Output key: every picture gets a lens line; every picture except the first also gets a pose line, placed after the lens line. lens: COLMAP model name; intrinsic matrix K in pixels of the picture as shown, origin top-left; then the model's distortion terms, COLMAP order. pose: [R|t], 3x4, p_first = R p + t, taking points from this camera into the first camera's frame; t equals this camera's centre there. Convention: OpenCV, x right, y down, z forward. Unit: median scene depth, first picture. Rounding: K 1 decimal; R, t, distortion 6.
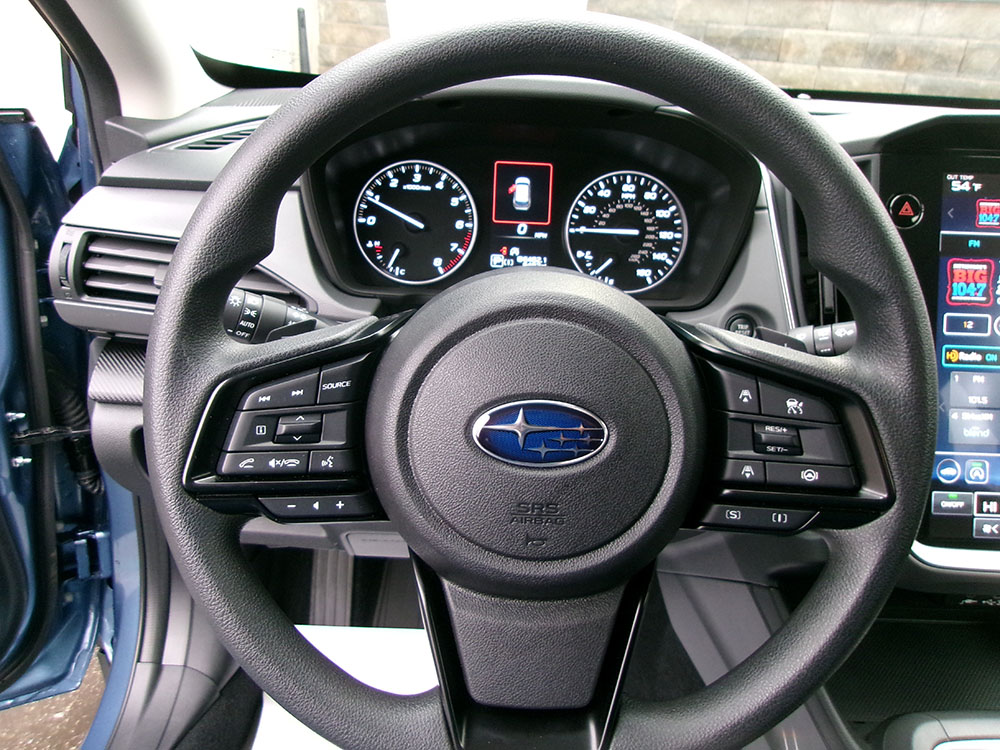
lens RADIAL K [[789.2, 0, 502.0], [0, 789.2, 369.9], [0, 0, 1]] dist [-0.018996, 0.044871]
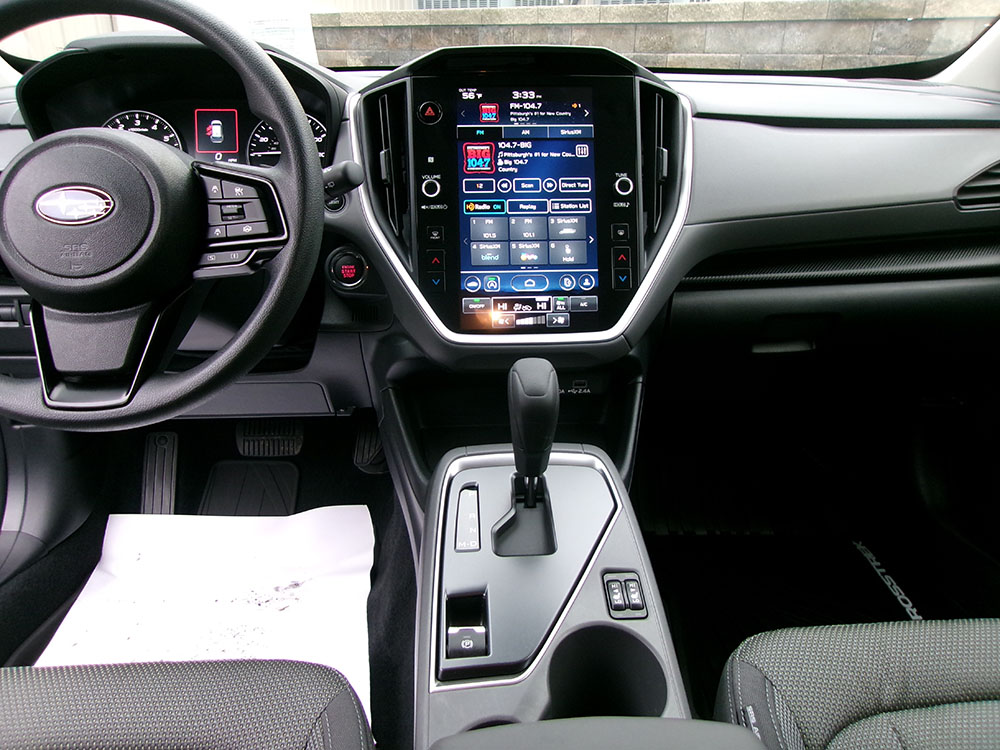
lens RADIAL K [[778.5, 0, 498.2], [0, 778.5, 358.6], [0, 0, 1]] dist [-0.011309, 0.046734]
pose [[0.998077, -0.059495, 0.017379, 0.493000], [0.060485, 0.996152, -0.063433, 0.308726], [-0.013538, 0.064362, 0.997835, -0.382015]]
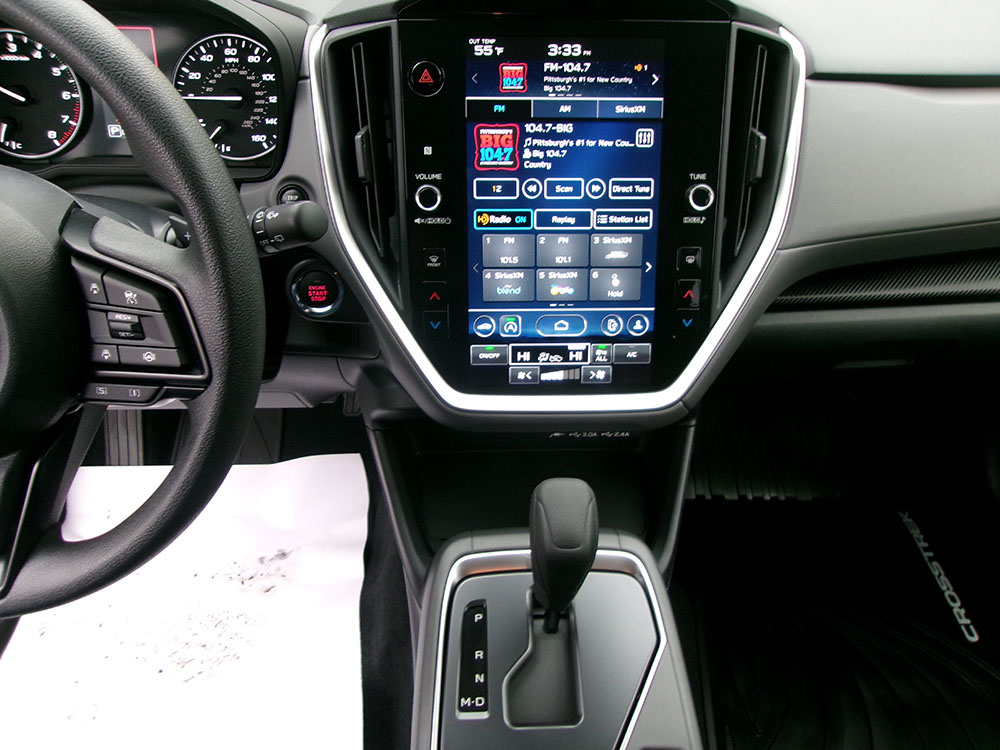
lens RADIAL K [[789.2, 0, 502.0], [0, 789.2, 369.9], [0, 0, 1]] dist [-0.018996, 0.044871]
pose [[0.999327, -0.036679, 0.001058, 0.498884], [0.035539, 0.974650, 0.220895, -0.045820], [-0.009134, -0.220708, 0.975297, -0.072135]]
